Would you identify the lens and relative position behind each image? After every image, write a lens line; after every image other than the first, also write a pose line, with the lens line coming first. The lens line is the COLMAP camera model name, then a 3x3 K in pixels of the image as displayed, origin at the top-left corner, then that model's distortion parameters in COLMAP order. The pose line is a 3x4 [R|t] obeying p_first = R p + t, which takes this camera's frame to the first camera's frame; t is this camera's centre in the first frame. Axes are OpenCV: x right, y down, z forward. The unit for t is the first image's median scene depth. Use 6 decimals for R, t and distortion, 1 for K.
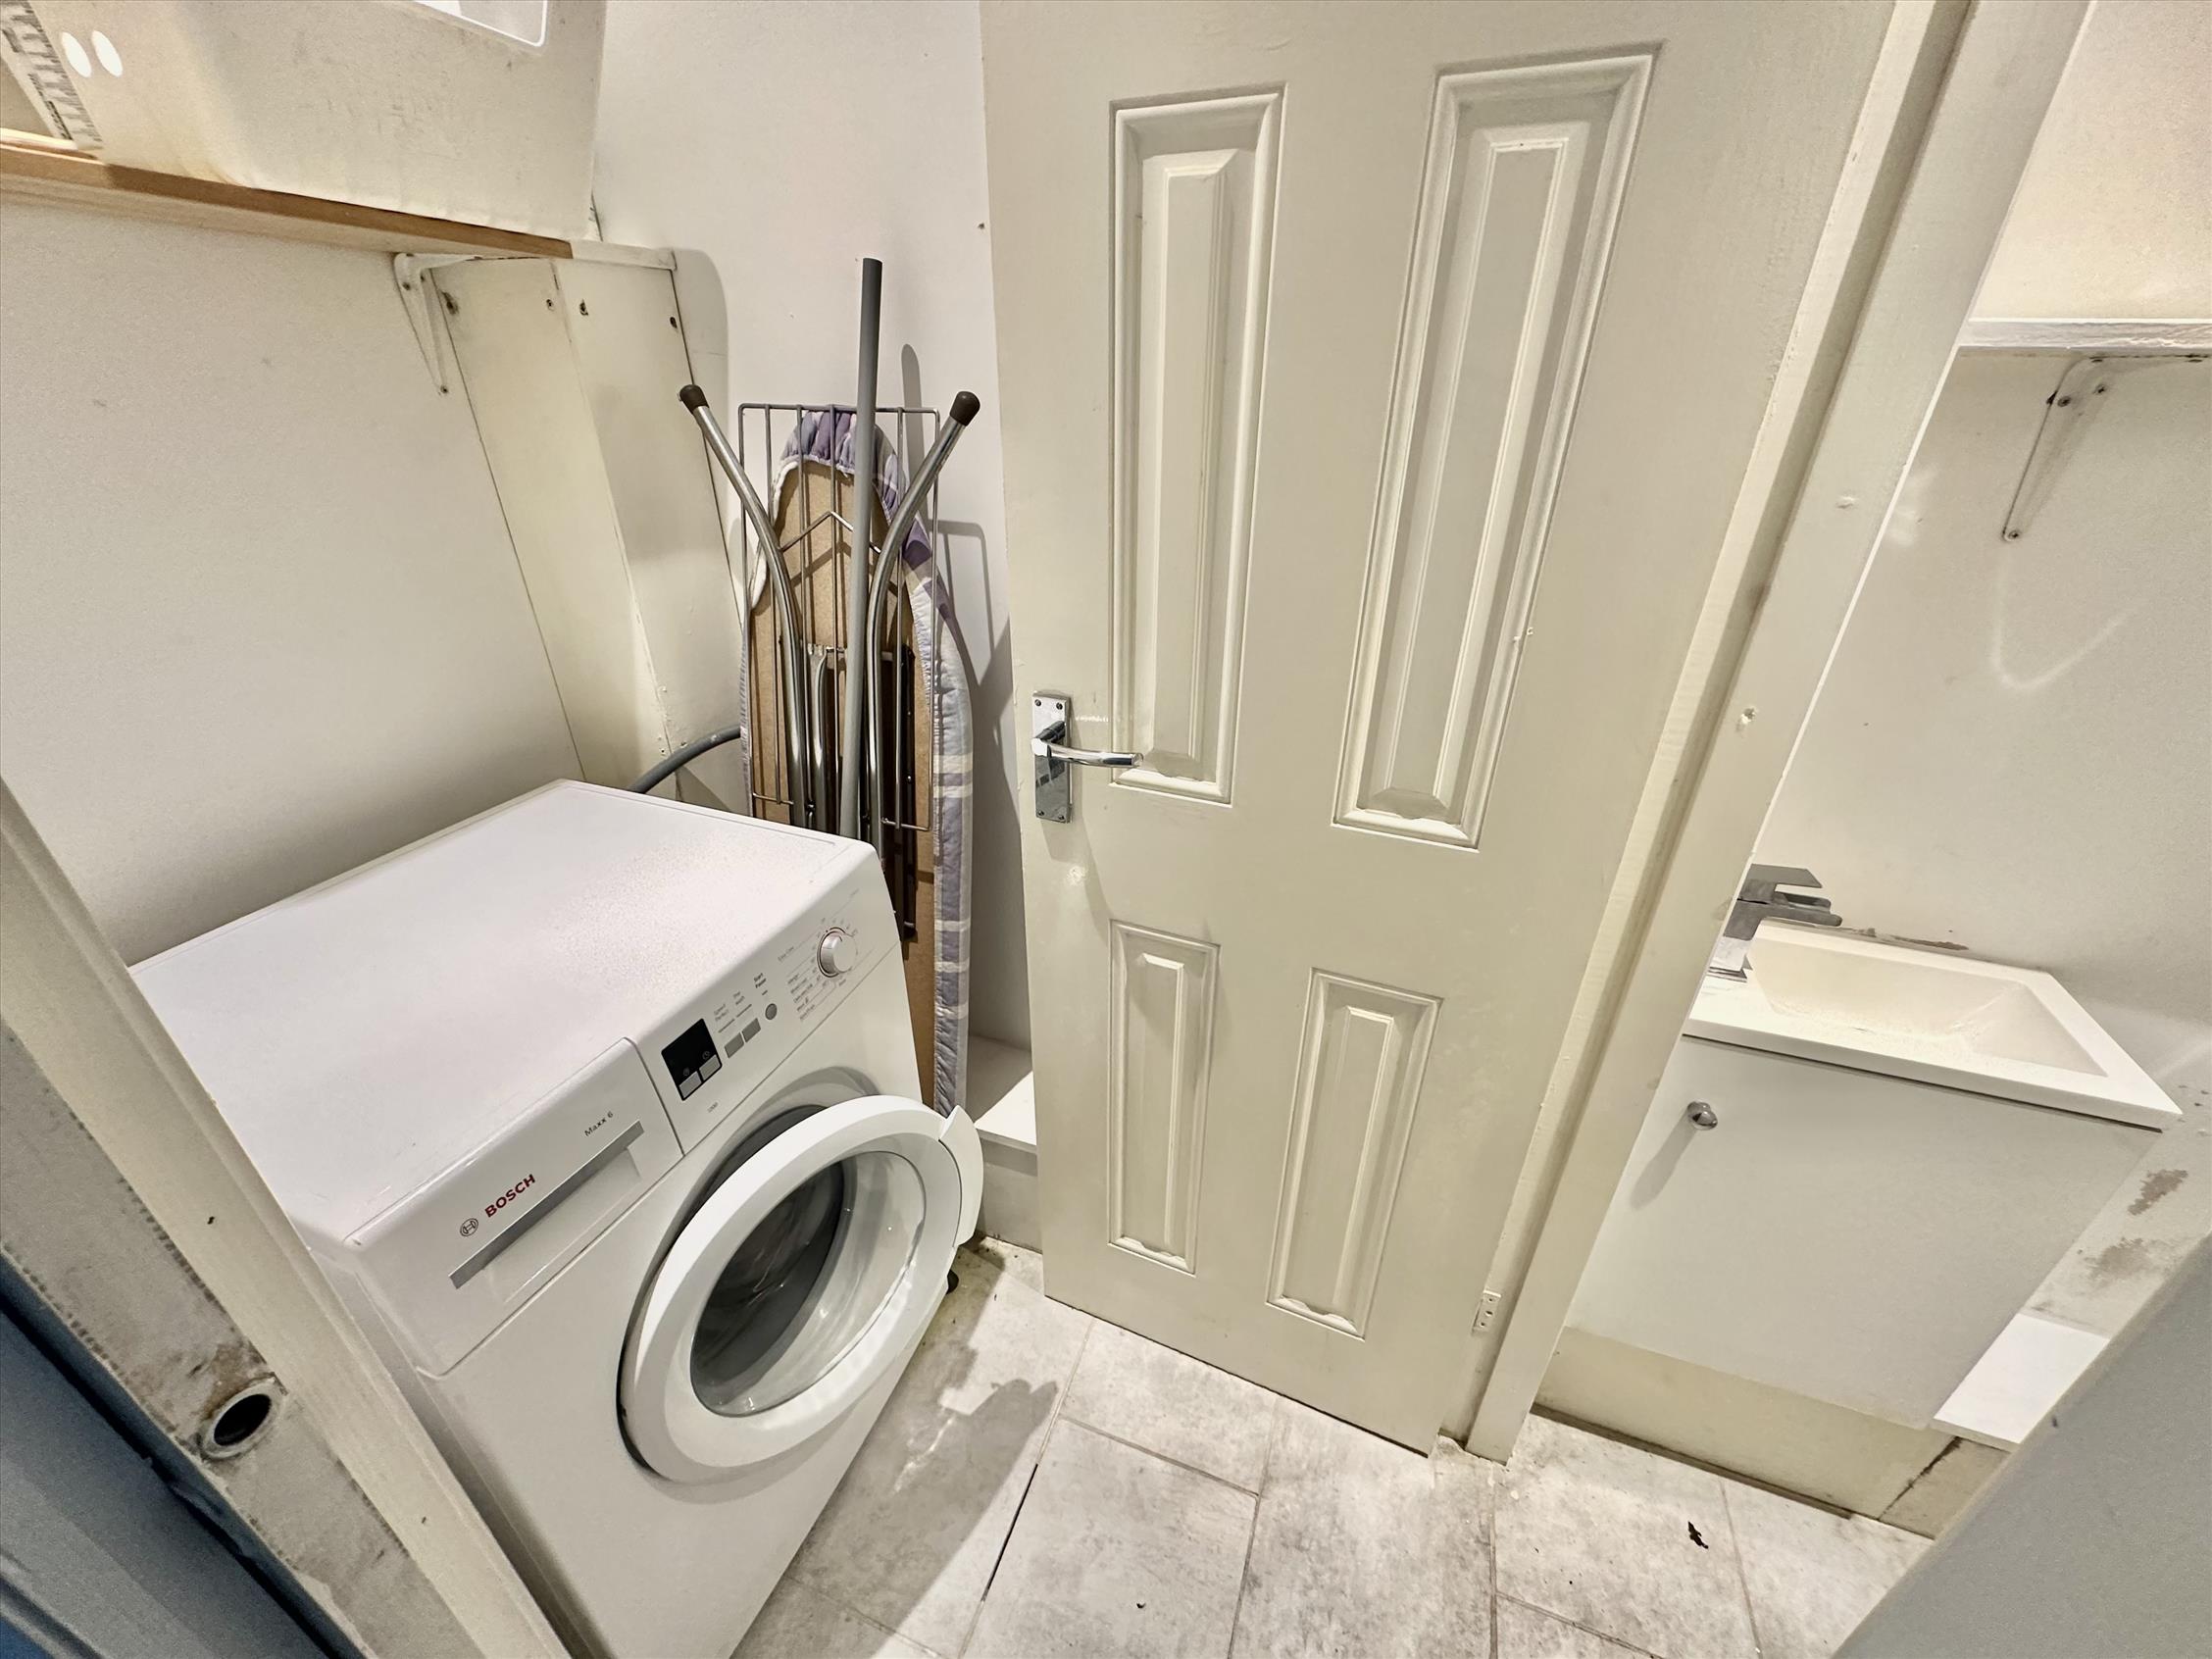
lens RADIAL K [[869.1, 0, 1107.9], [0, 869.1, 826.6], [0, 0, 1]] dist [-0.001121, 0.000108]
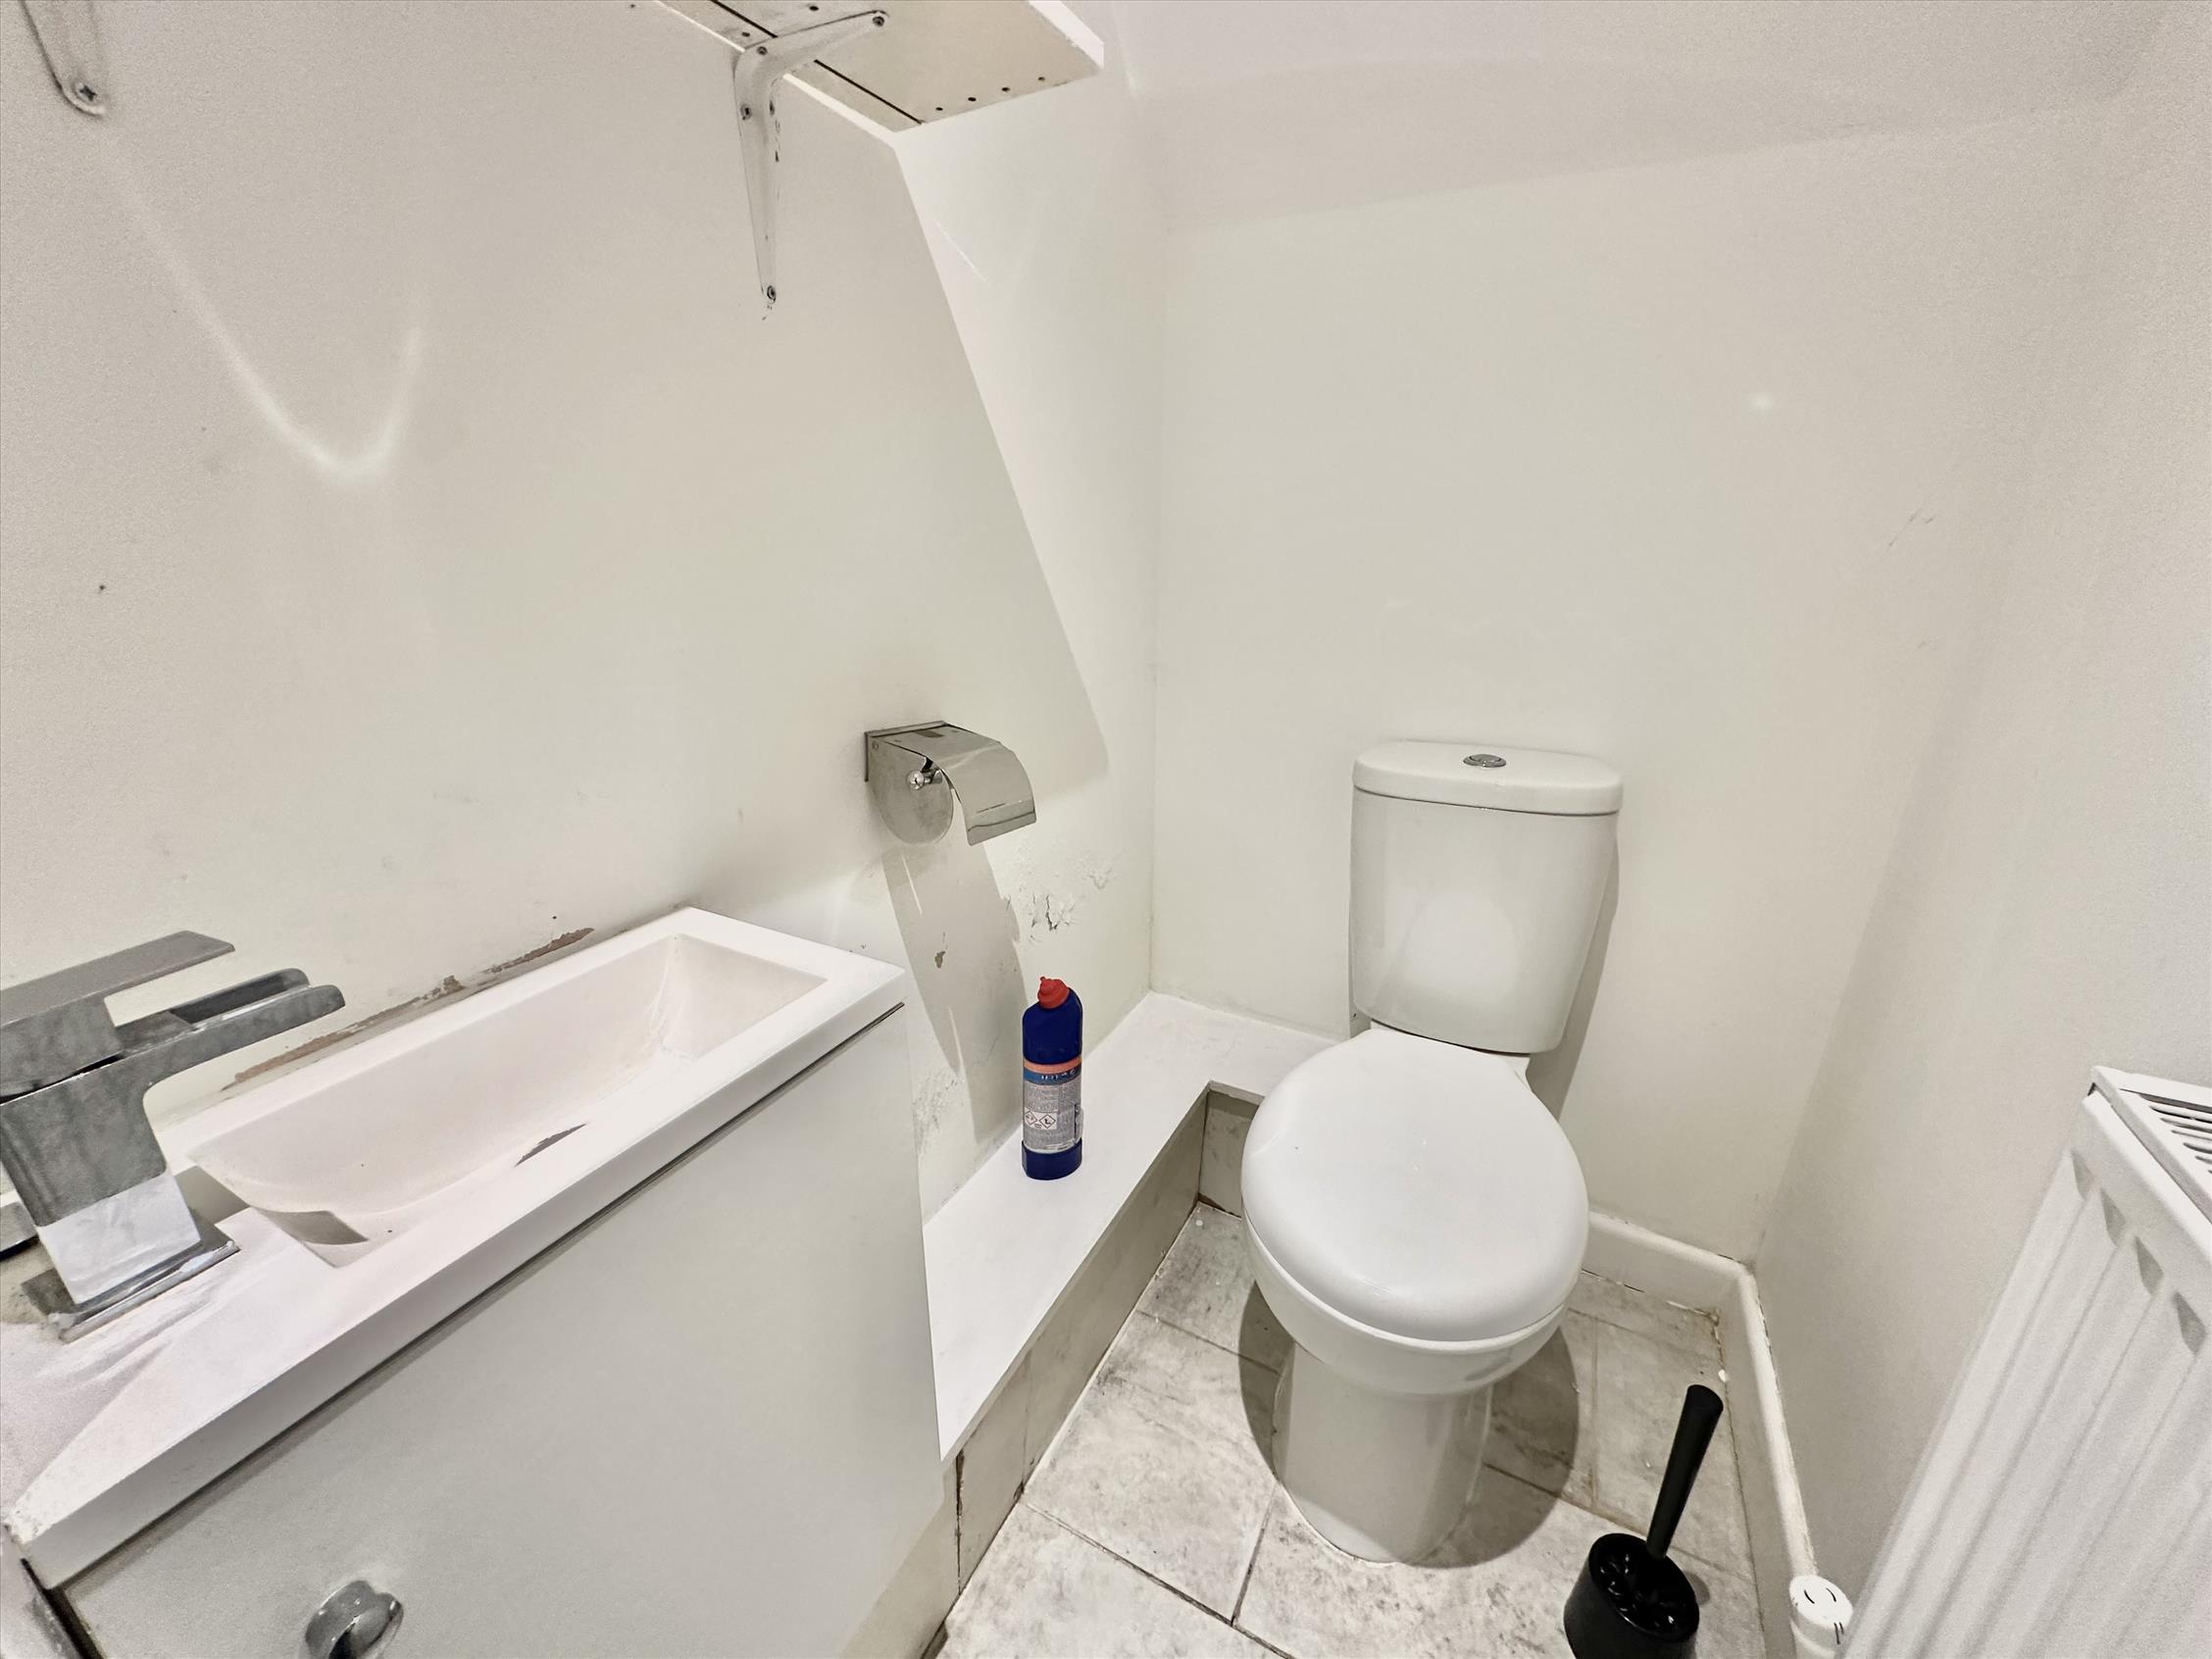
lens RADIAL K [[869.1, 0, 1105.2], [0, 869.1, 825.9], [0, 0, 1]] dist [-0.001121, 0.000108]
pose [[0.139028, -0.327804, 0.934460, 0.495417], [0.462704, 0.855789, 0.231366, 0.107277], [-0.875543, 0.400212, 0.270655, 0.489540]]
